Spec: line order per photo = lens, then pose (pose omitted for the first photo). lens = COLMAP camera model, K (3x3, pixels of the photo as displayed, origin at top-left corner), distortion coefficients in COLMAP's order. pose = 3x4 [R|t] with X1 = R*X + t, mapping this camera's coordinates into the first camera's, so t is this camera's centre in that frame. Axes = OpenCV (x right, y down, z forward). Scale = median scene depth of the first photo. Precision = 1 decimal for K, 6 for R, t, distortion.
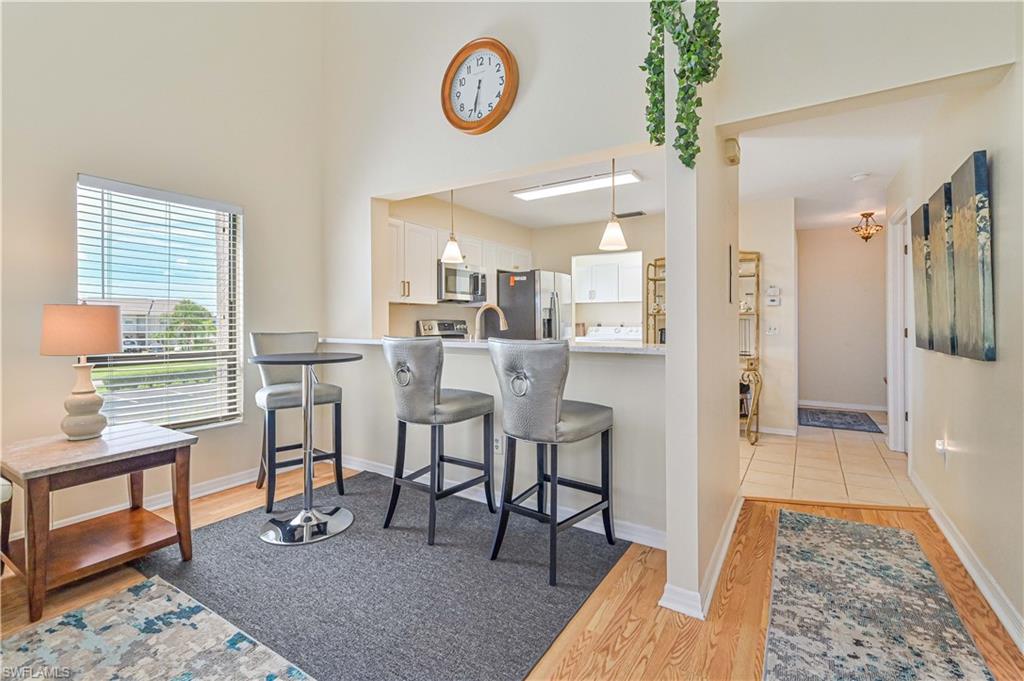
lens RADIAL K [[464.6, 0, 511.8], [0, 464.6, 320.8], [0, 0, 1]] dist [0.002236, -0.000122]
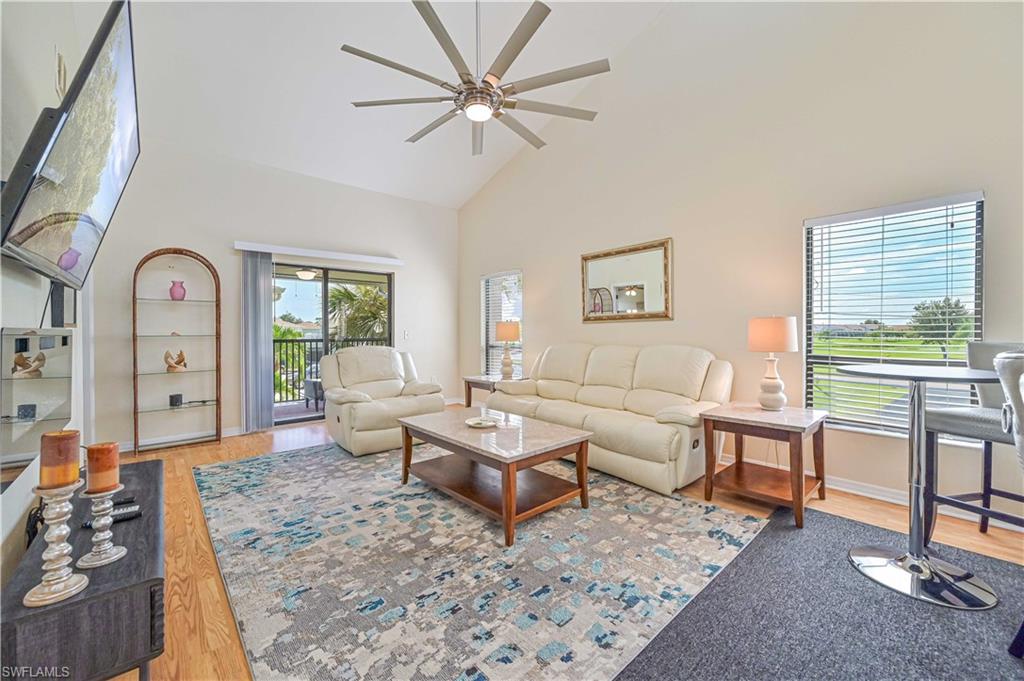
lens RADIAL K [[406.0, 0, 515.5], [0, 406.0, 332.7], [0, 0, 1]] dist [-0.003280, -0.000511]
pose [[-0.273731, 0.006004, -0.961788, 0.462299], [0.003772, 0.999980, 0.005169, 0.003691], [0.961799, -0.002213, -0.273748, 0.533044]]
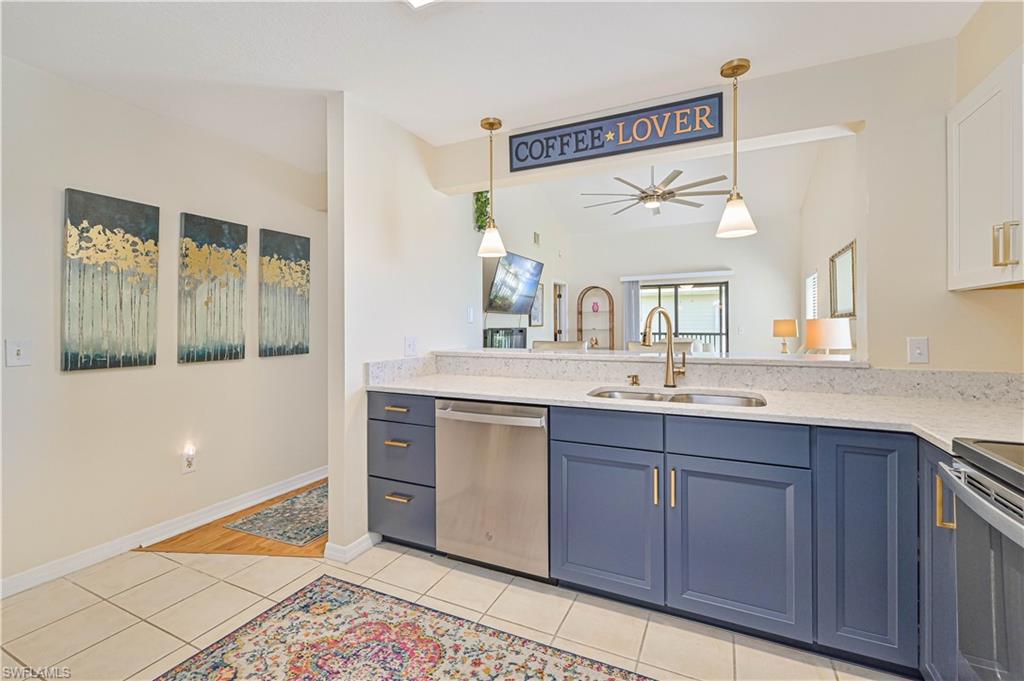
lens RADIAL K [[443.4, 0, 513.3], [0, 443.4, 324.5], [0, 0, 1]] dist [-0.001597, -0.000071]
pose [[-0.992965, 0.003330, -0.118358, 0.327632], [0.003824, 0.999985, -0.003949, -0.011629], [0.118343, -0.004373, -0.992963, 2.230235]]
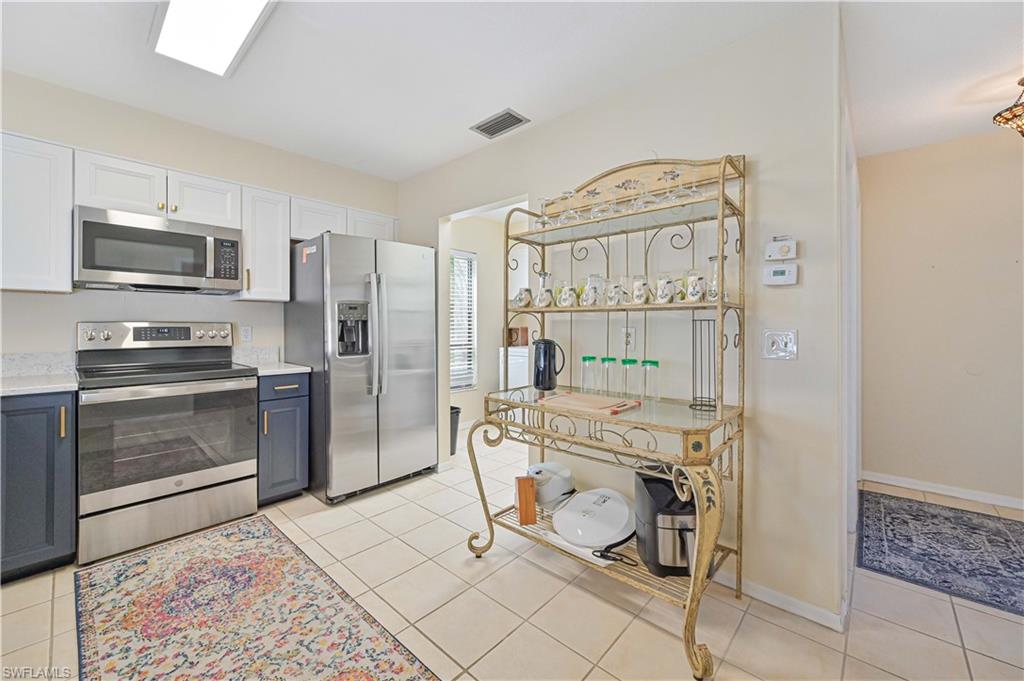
lens RADIAL K [[406.0, 0, 517.3], [0, 406.0, 323.3], [0, 0, 1]] dist [-0.003280, -0.000511]
pose [[0.985650, -0.000558, -0.168799, 0.766121], [0.000027, 0.999995, -0.003142, 0.002215], [0.168800, 0.003093, 0.985645, 1.192273]]
